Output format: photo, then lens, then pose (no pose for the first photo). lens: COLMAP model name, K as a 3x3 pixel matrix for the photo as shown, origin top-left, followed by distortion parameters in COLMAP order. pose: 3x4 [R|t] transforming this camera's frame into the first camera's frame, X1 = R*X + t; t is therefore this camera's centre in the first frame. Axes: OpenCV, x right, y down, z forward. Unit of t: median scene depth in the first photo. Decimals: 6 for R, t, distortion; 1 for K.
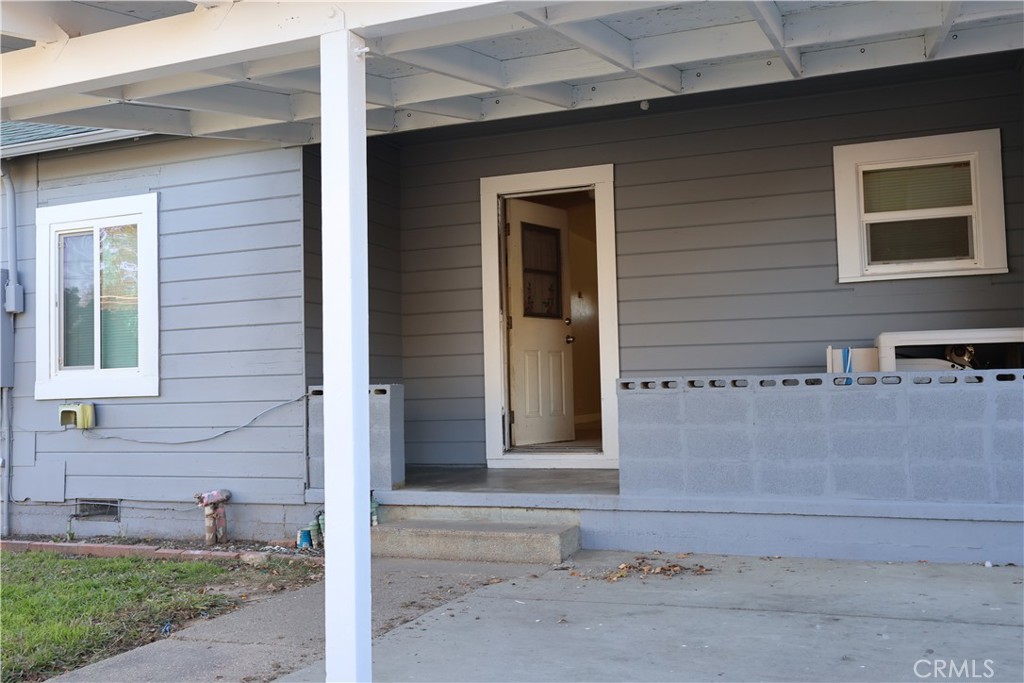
lens RADIAL K [[950.5, 0, 512.0], [0, 950.5, 341.5], [0, 0, 1]] dist [0.025600, -0.014418]
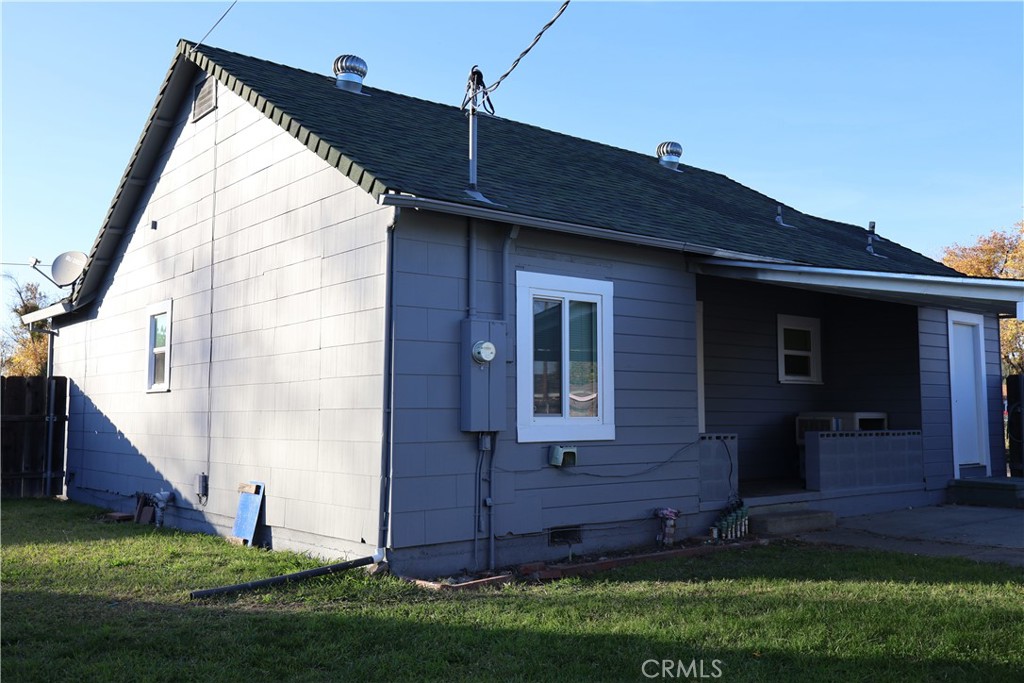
lens RADIAL K [[929.4, 0, 513.4], [0, 929.4, 342.6], [0, 0, 1]] dist [0.074847, -0.000937]
pose [[0.481697, 0.088739, 0.871833, -1.659603], [-0.052609, 0.995994, -0.072310, 0.026229], [-0.874757, -0.011035, 0.484436, 0.545200]]
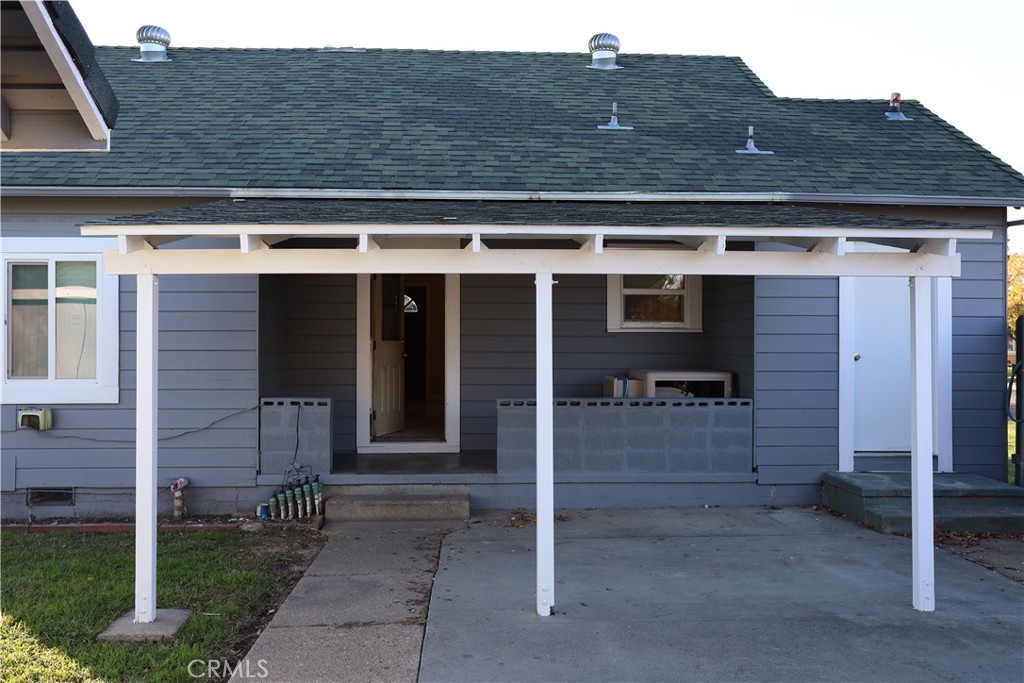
lens RADIAL K [[950.5, 0, 512.0], [0, 950.5, 341.5], [0, 0, 1]] dist [0.025600, -0.014418]
pose [[0.911572, 0.025305, 0.410361, -0.444613], [-0.043725, 0.998410, 0.035565, -0.096460], [-0.408809, -0.050363, 0.911229, -0.361362]]
